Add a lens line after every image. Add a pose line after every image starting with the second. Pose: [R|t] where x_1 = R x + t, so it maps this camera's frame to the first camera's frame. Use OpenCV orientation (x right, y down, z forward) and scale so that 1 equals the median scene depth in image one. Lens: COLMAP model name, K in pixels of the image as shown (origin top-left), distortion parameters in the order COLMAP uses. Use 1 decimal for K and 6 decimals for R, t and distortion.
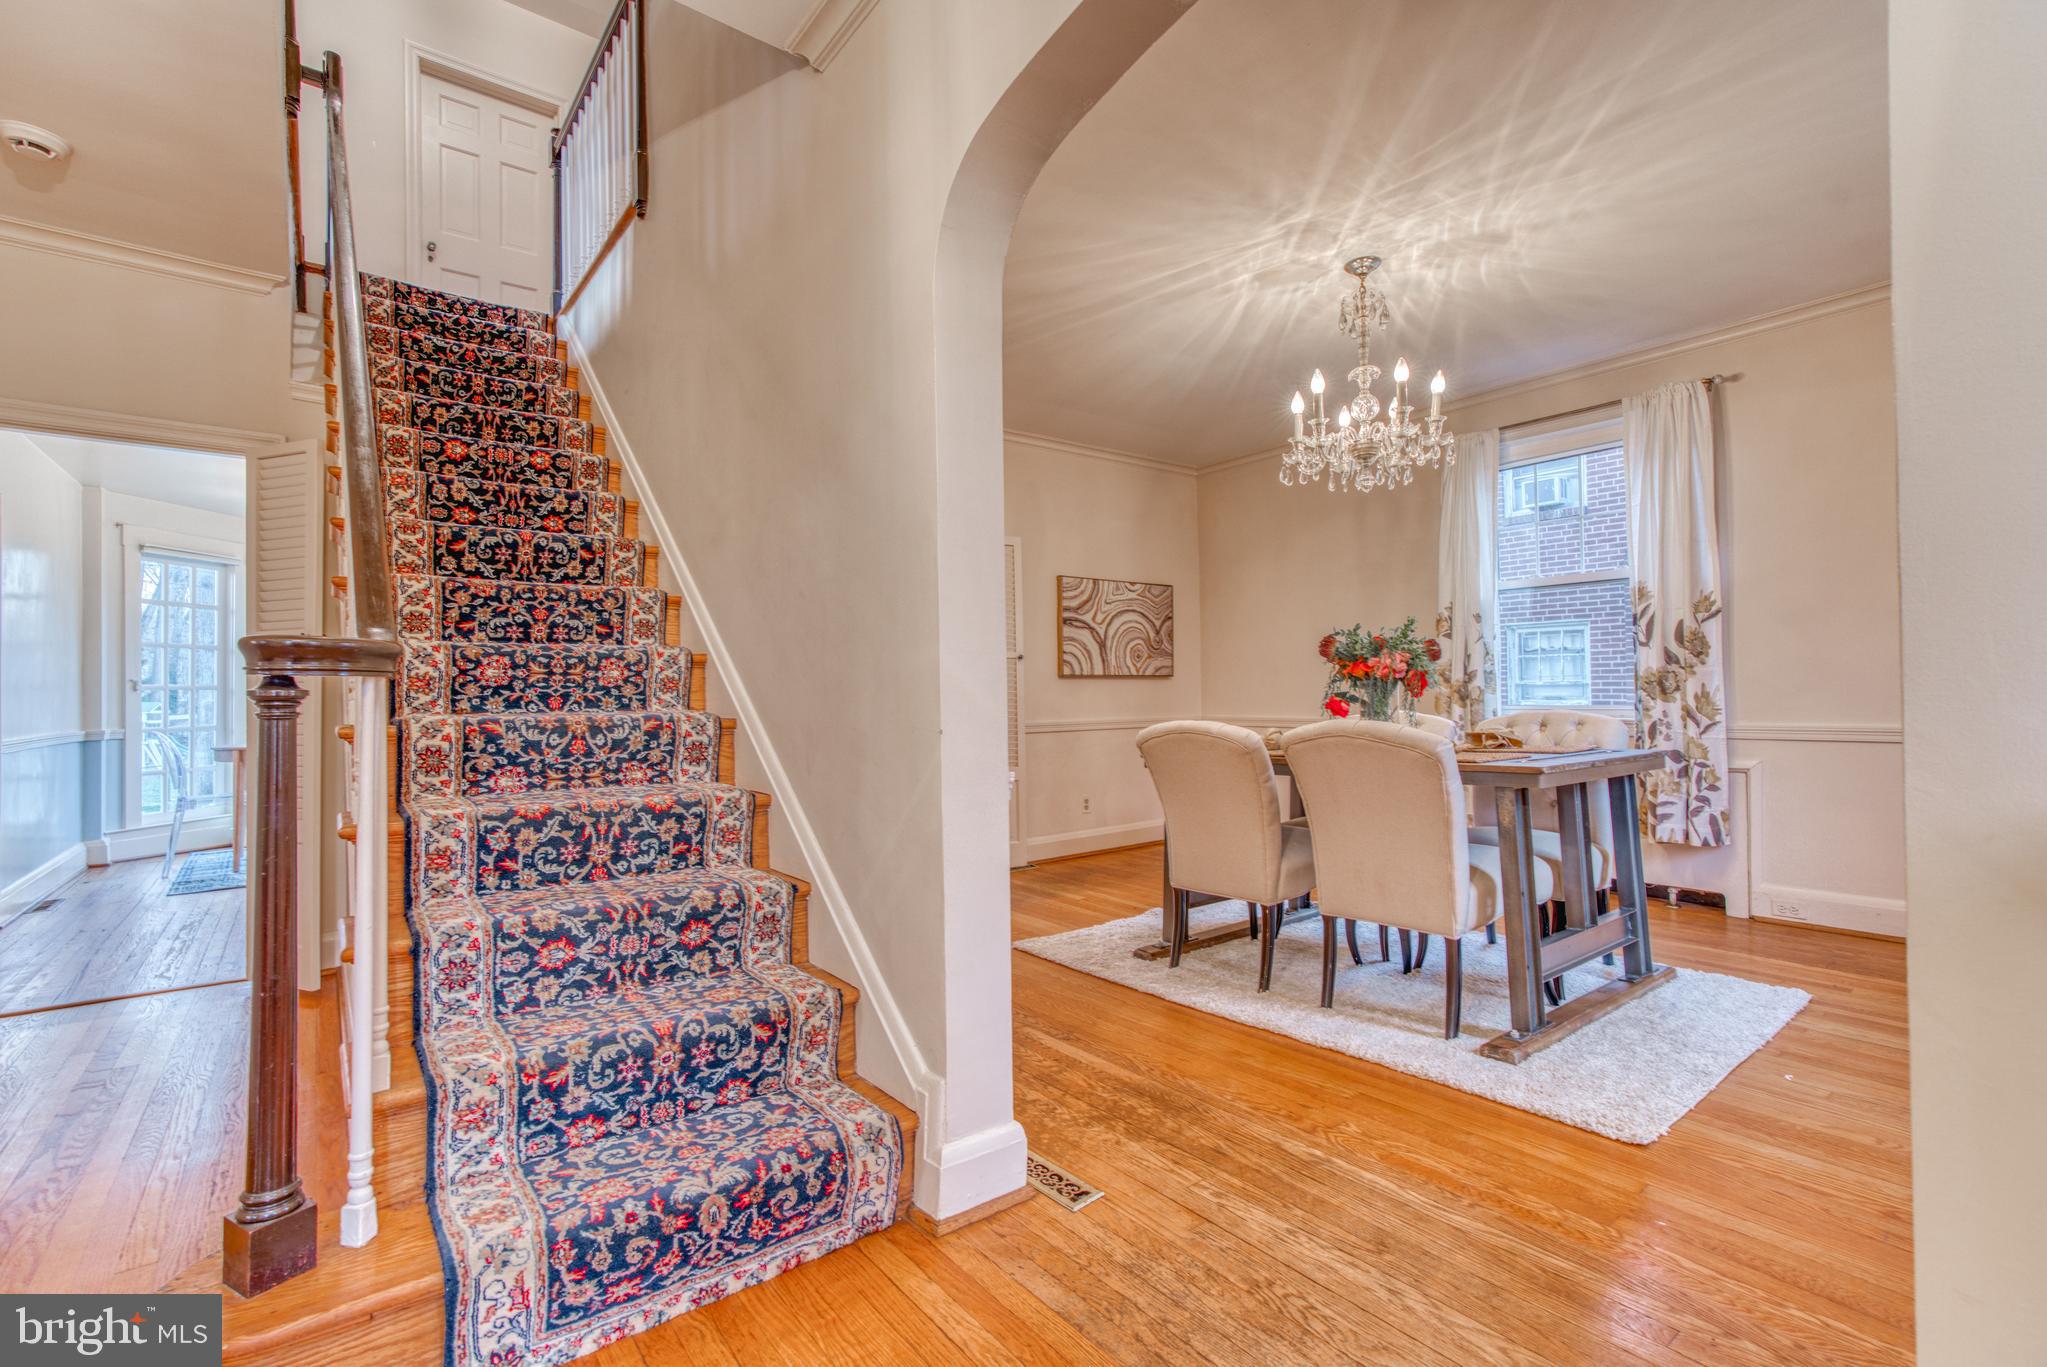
lens RADIAL K [[923.9, 0, 1006.6], [0, 923.9, 678.9], [0, 0, 1]] dist [-0.004436, 0.008724]
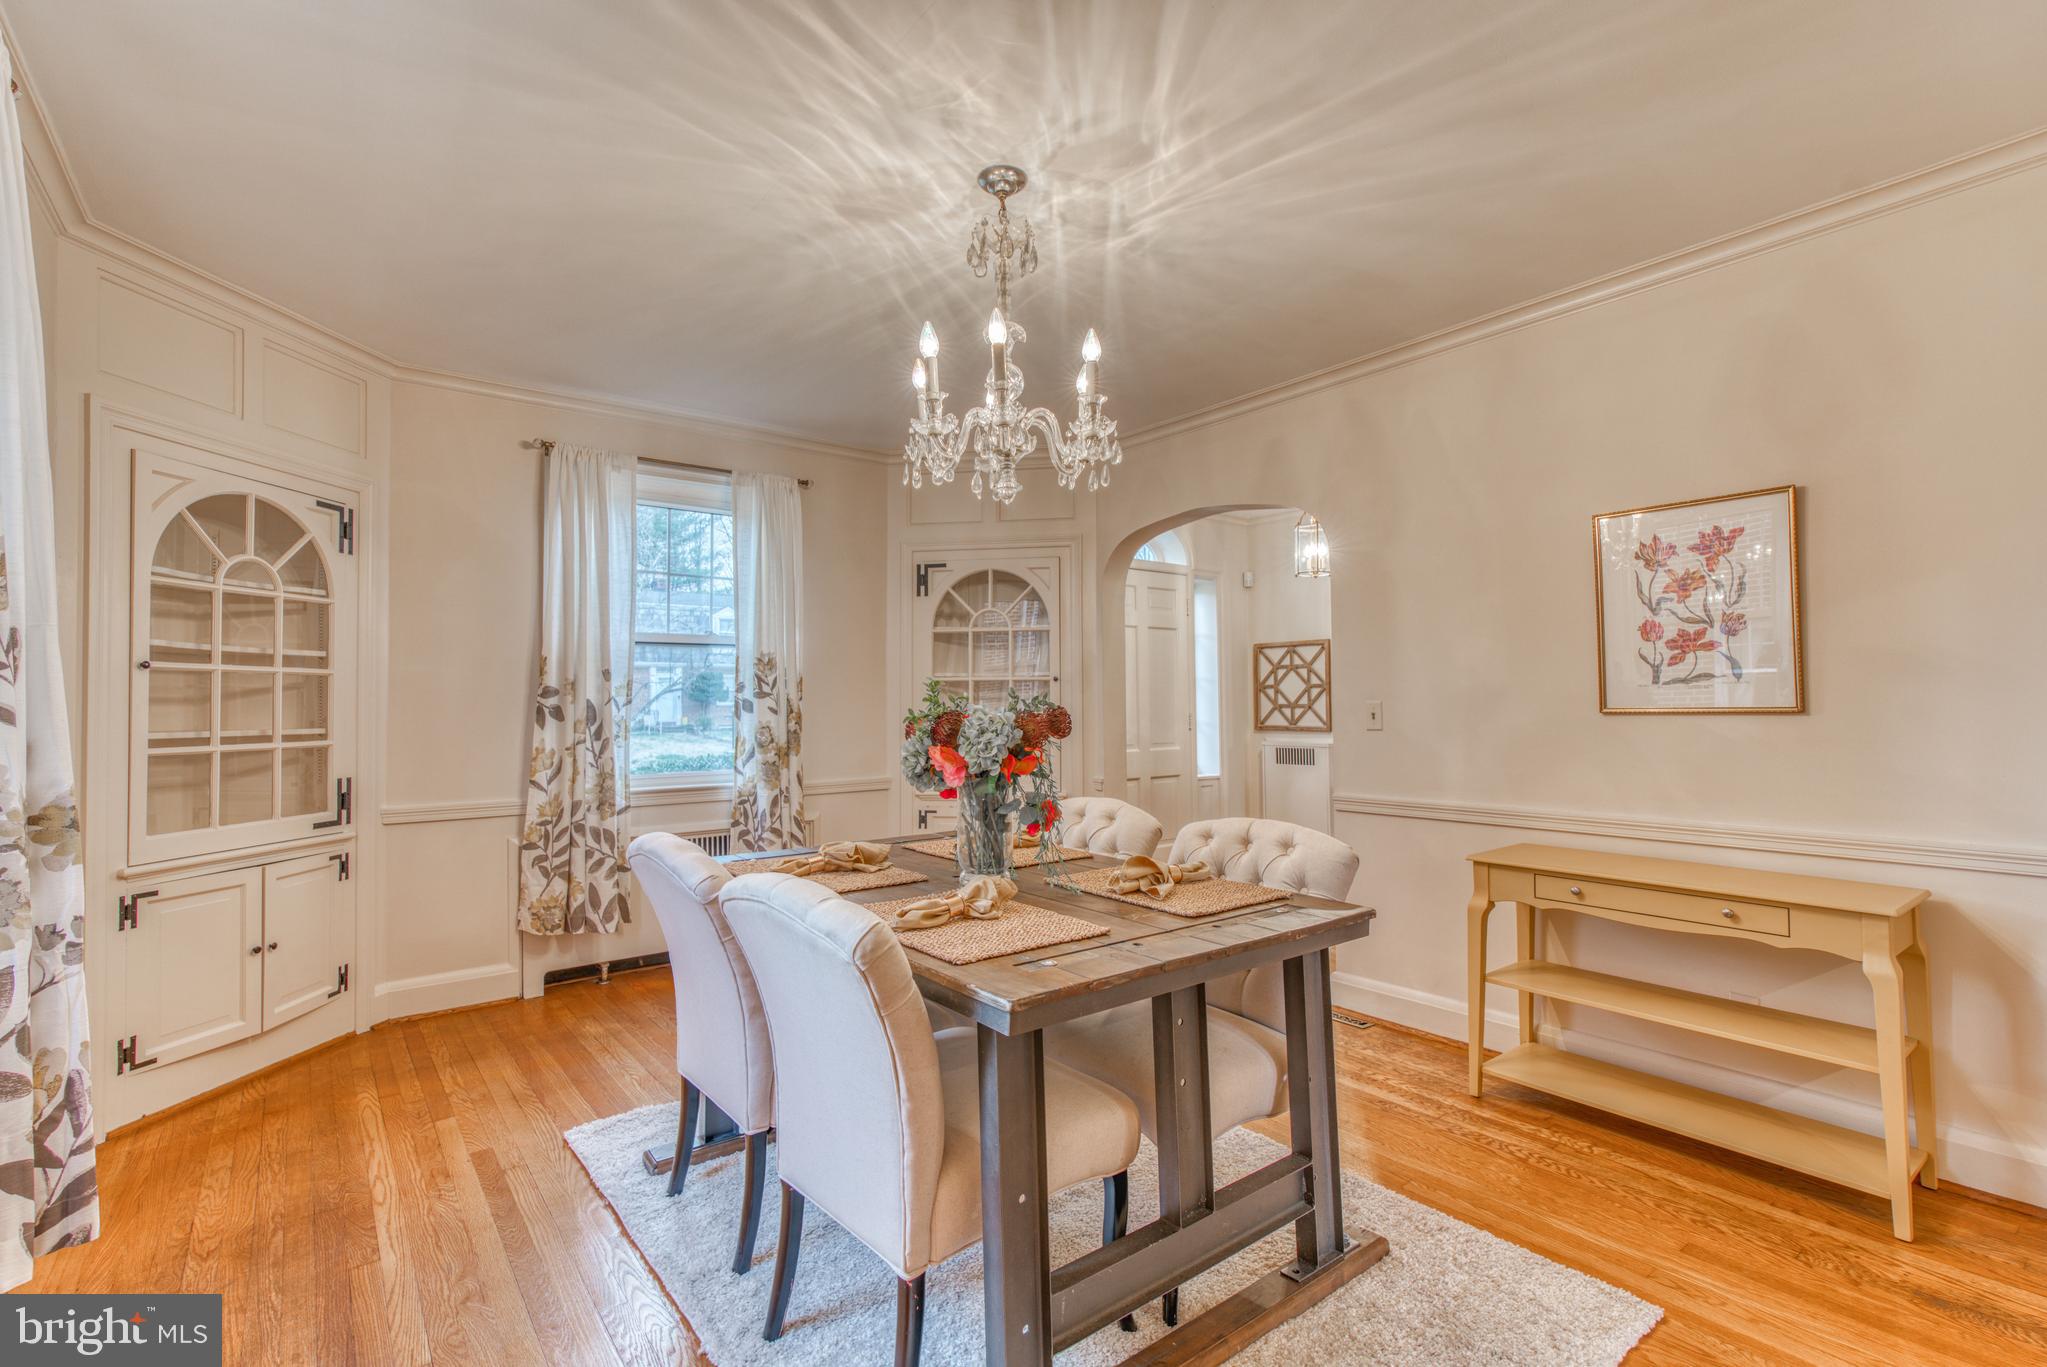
lens RADIAL K [[923.9, 0, 1020.8], [0, 923.9, 683.8], [0, 0, 1]] dist [-0.004436, 0.008724]
pose [[-0.999658, 0.022992, -0.012442, 0.419030], [0.023457, 0.998979, -0.038616, -0.042320], [0.011541, -0.038895, -0.999177, 1.817340]]
